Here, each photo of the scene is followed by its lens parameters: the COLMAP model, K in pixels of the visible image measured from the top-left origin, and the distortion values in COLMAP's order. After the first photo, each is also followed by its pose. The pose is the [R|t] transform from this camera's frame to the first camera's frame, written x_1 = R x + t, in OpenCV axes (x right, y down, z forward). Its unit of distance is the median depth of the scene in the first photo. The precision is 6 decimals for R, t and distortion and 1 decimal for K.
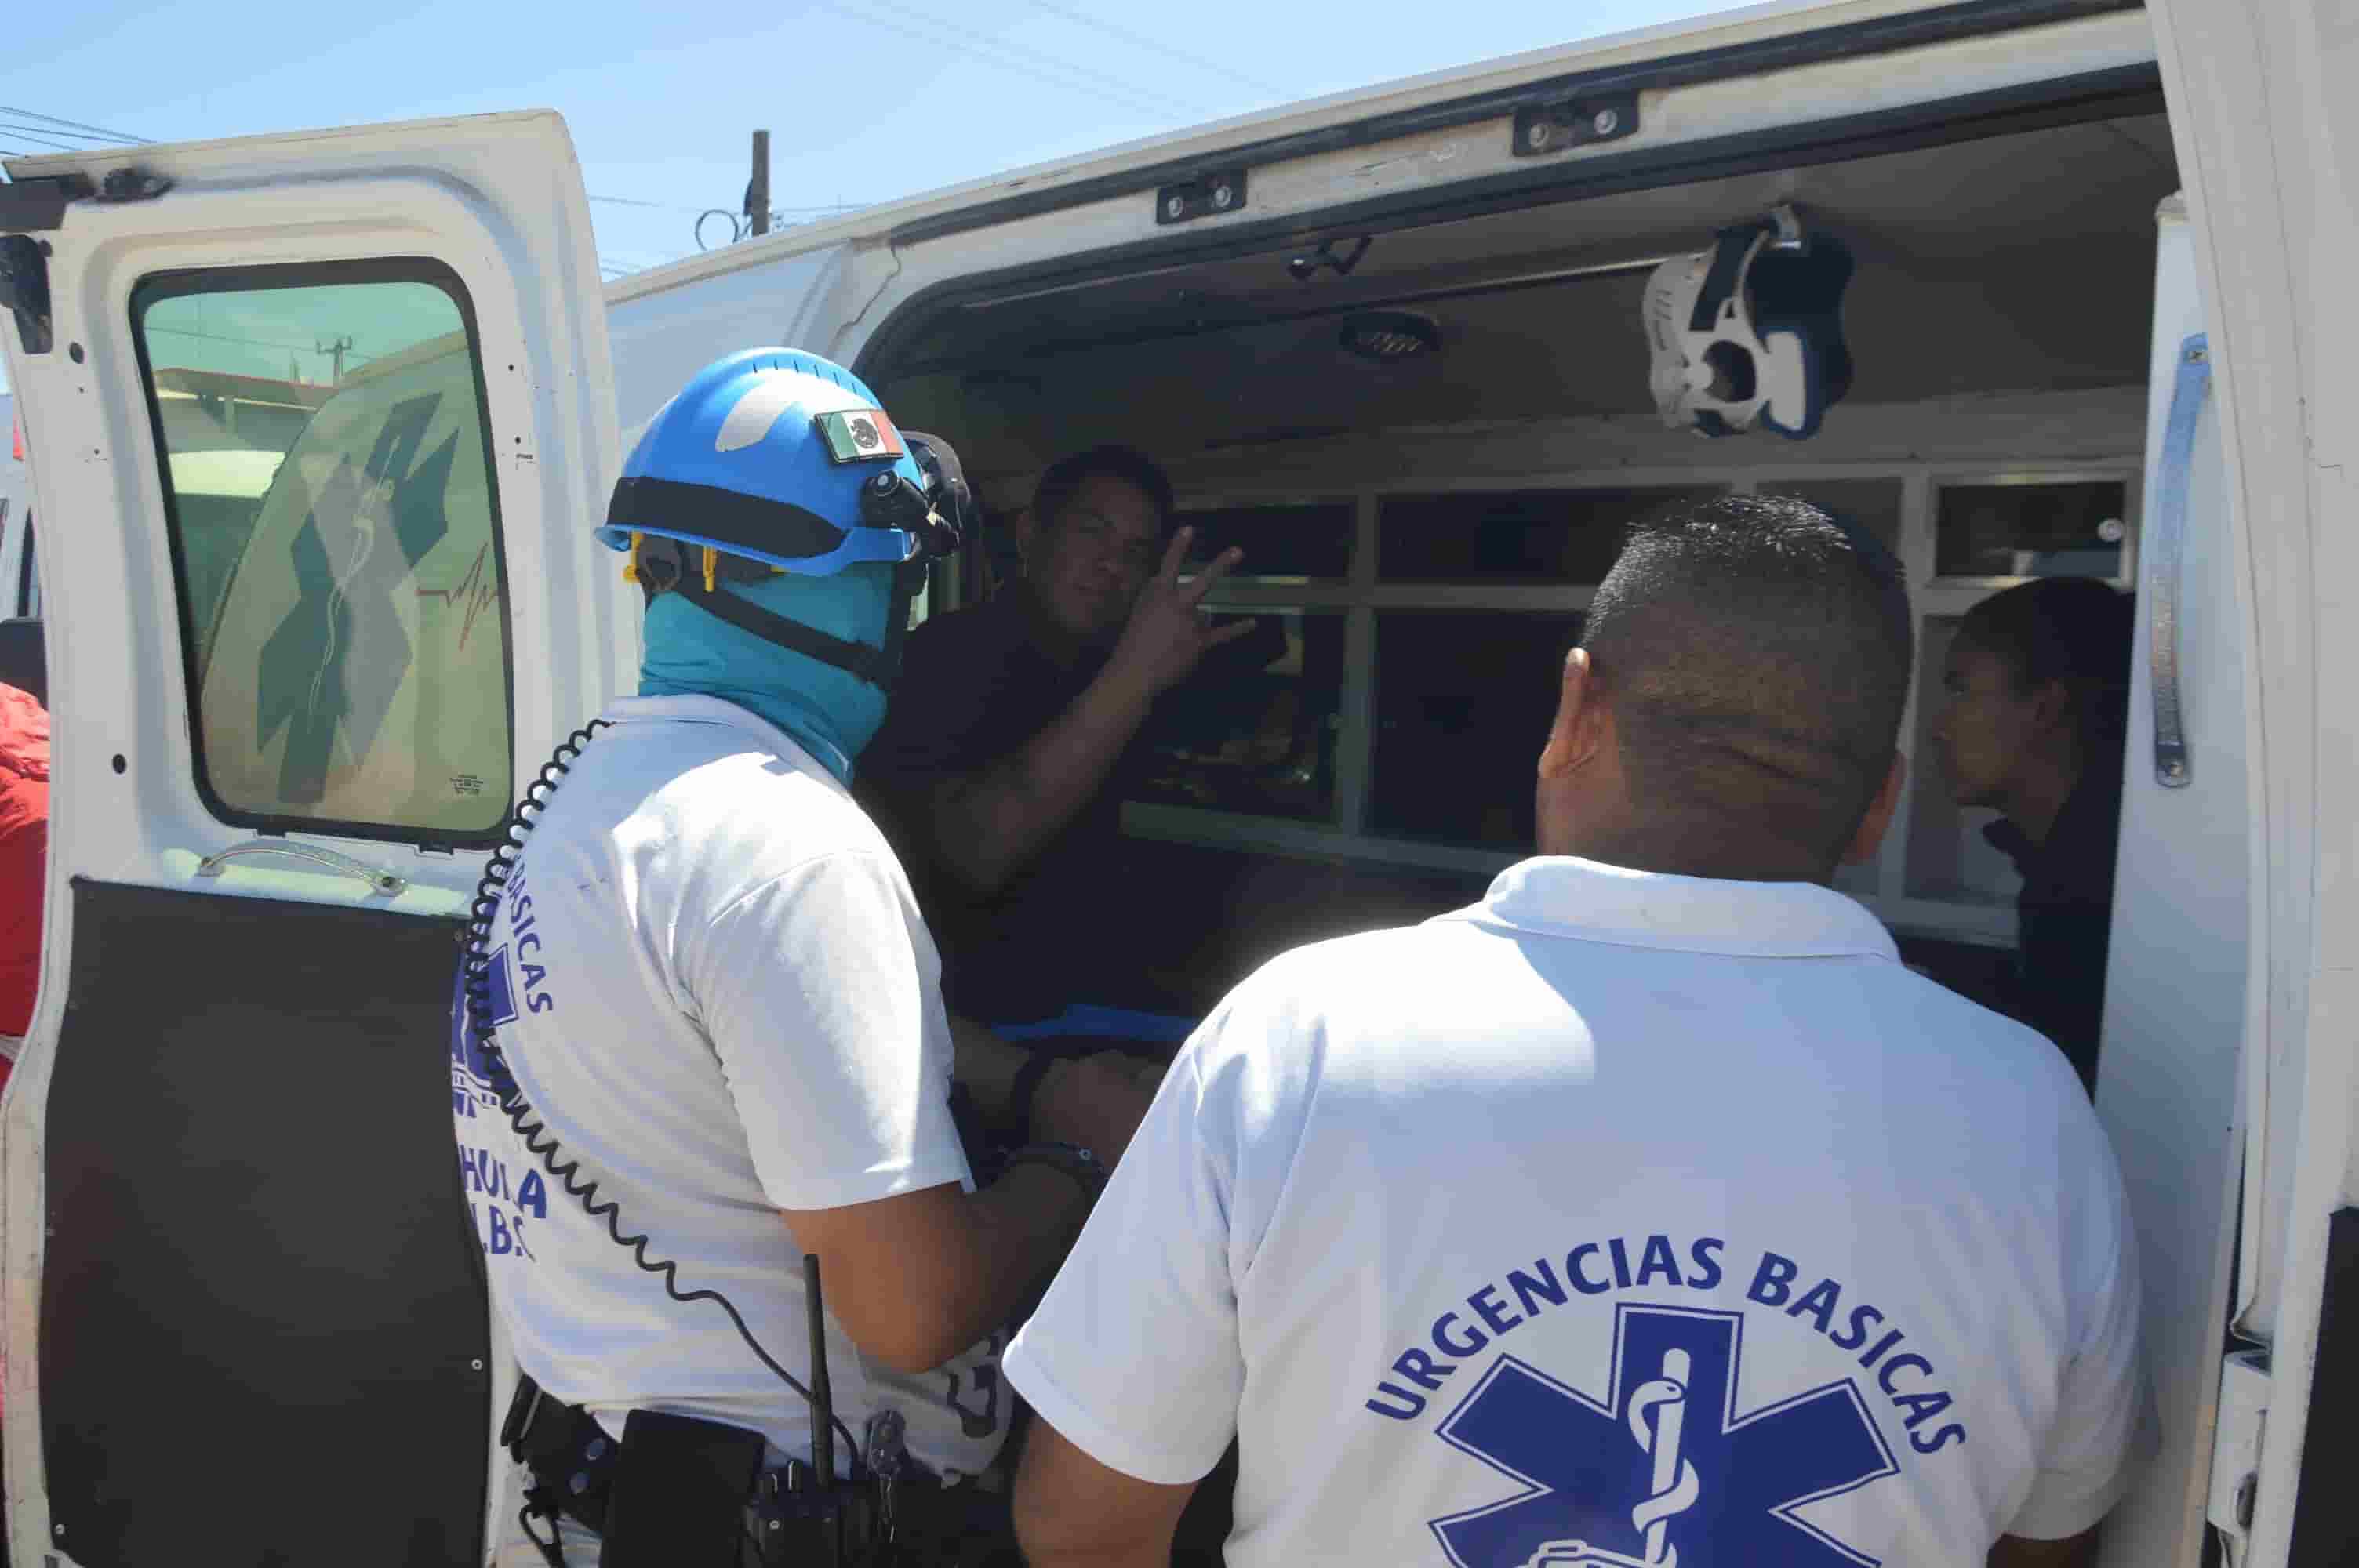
lens RADIAL K [[1850.1, 0, 1179.5], [0, 1850.1, 784.0], [0, 0, 1]] dist [-0.174271, 0.135872]
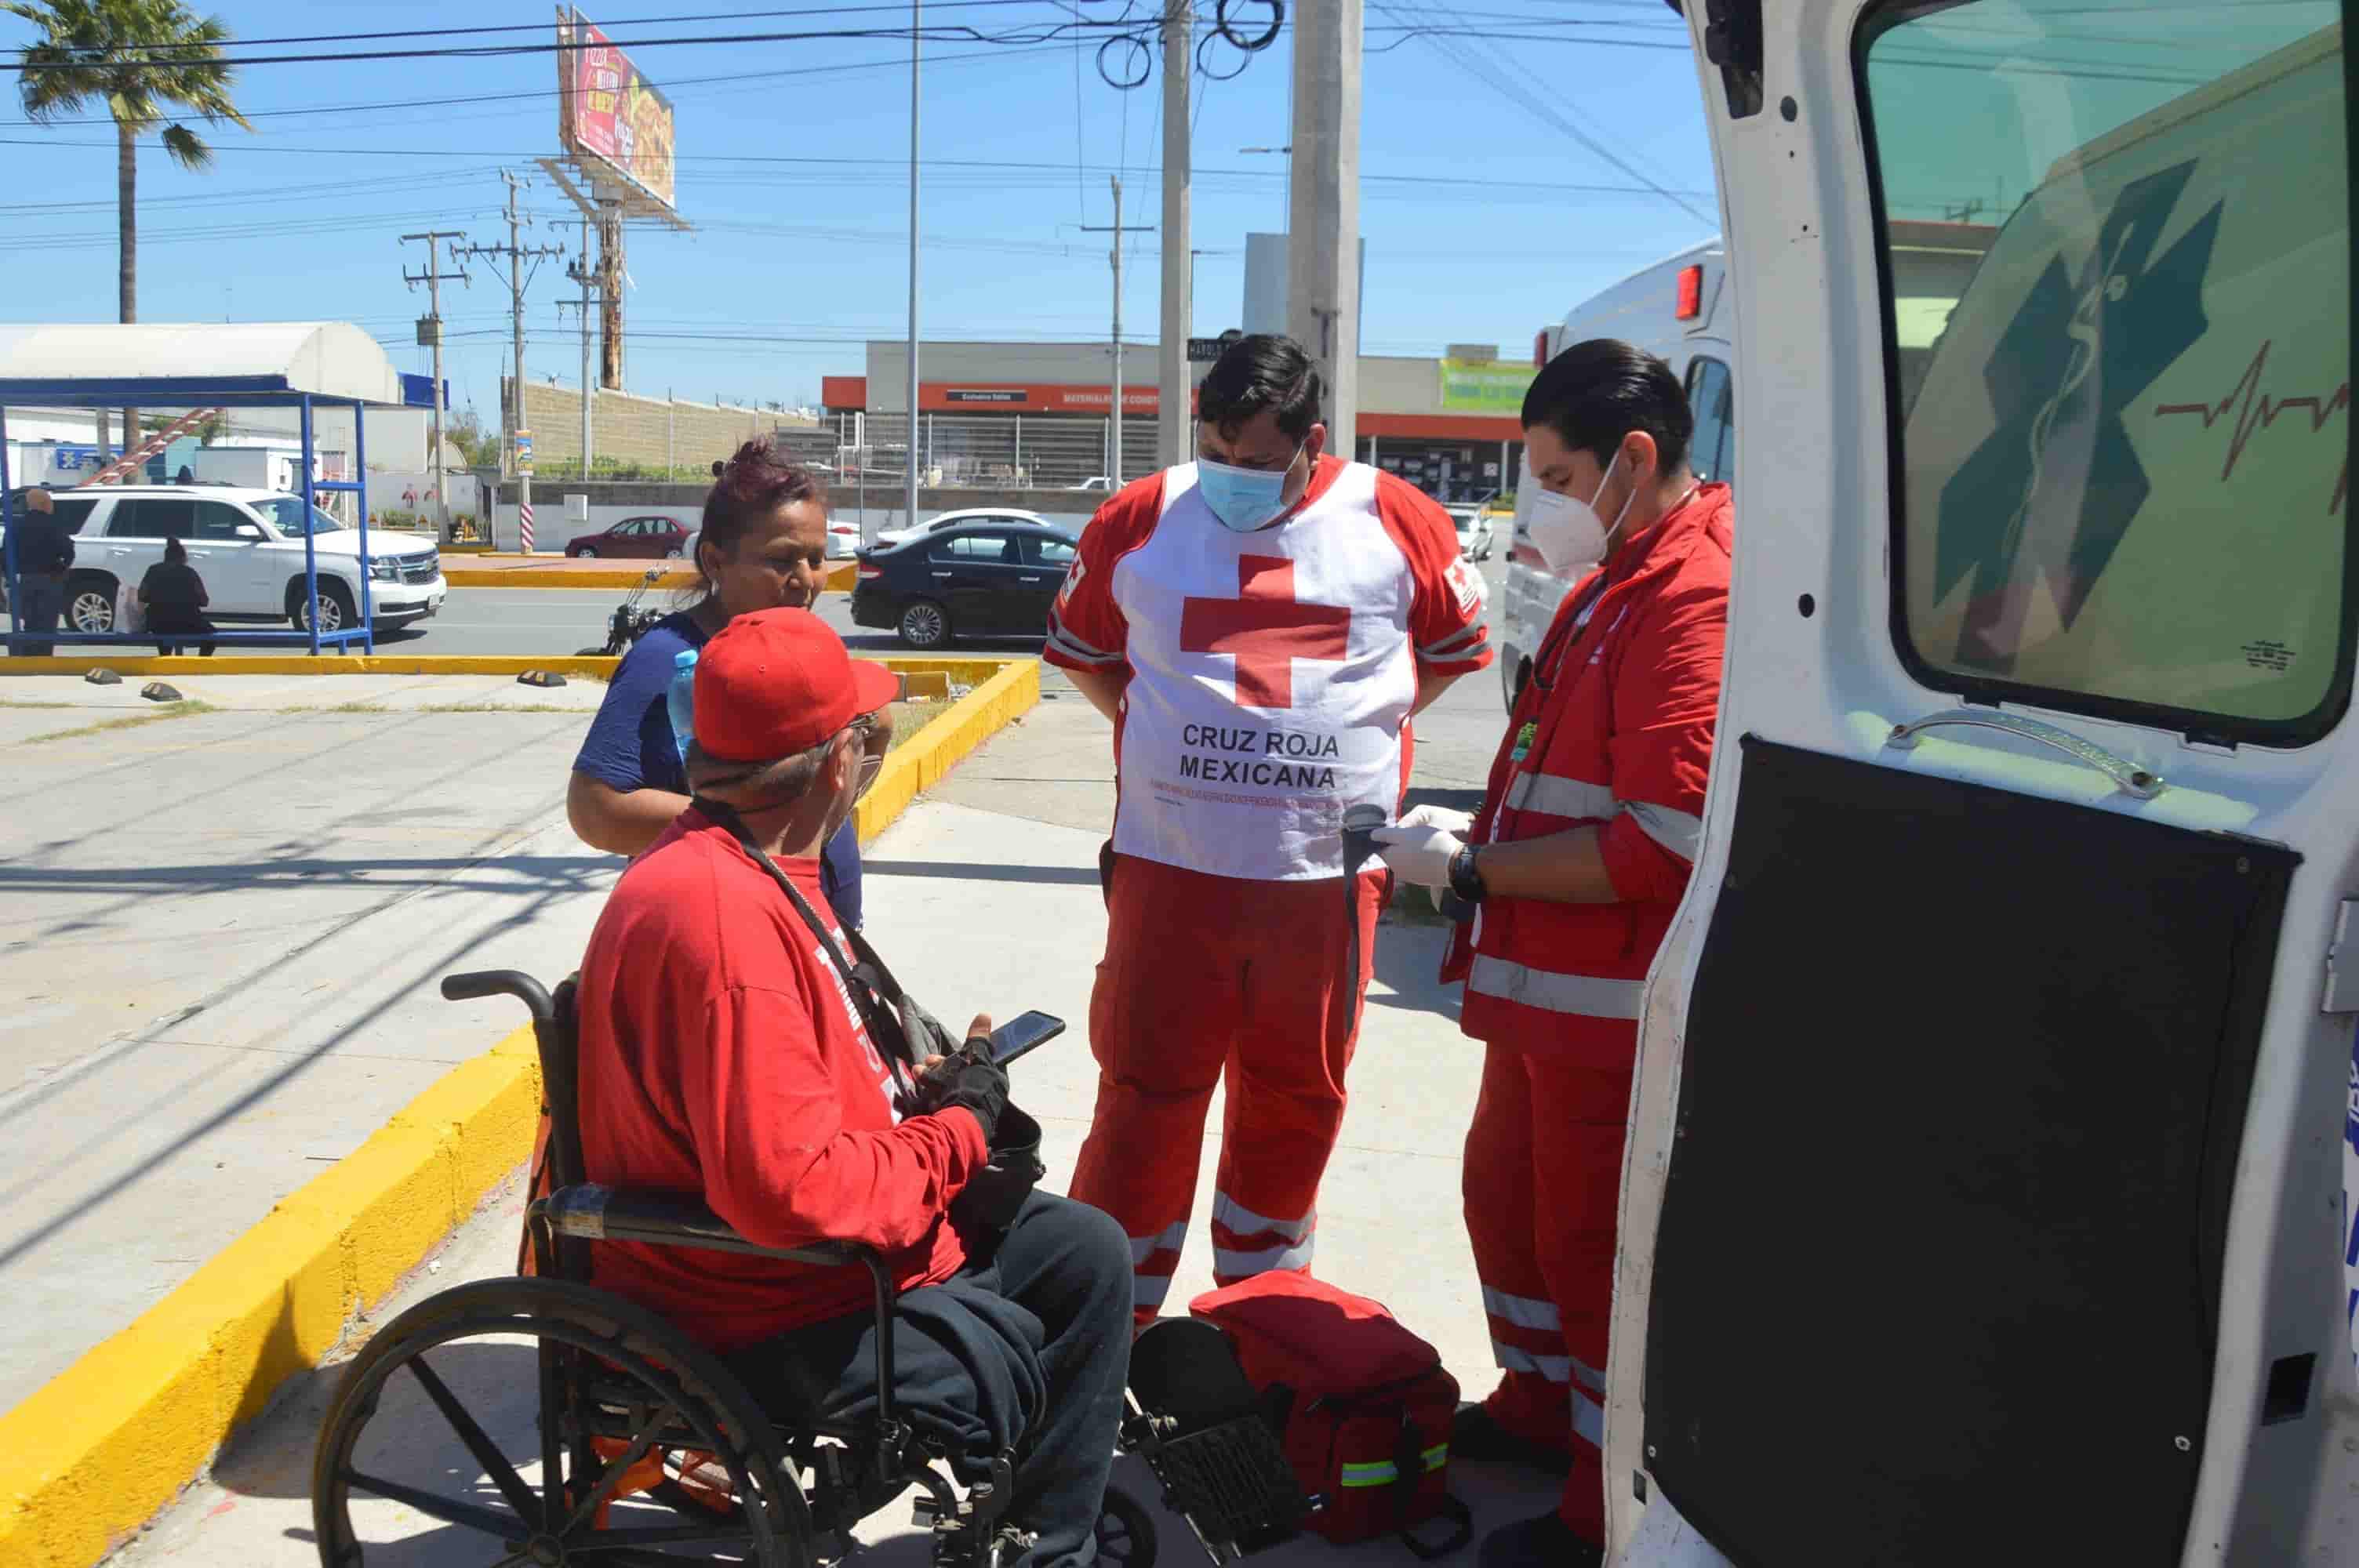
lens RADIAL K [[1850.1, 0, 1179.5], [0, 1850.1, 784.0], [0, 0, 1]] dist [-0.174271, 0.135872]
pose [[0.672190, 0.105509, -0.732822, -0.162175], [-0.056226, 0.994210, 0.091568, 0.011064], [0.738241, -0.020348, 0.674230, 0.201571]]
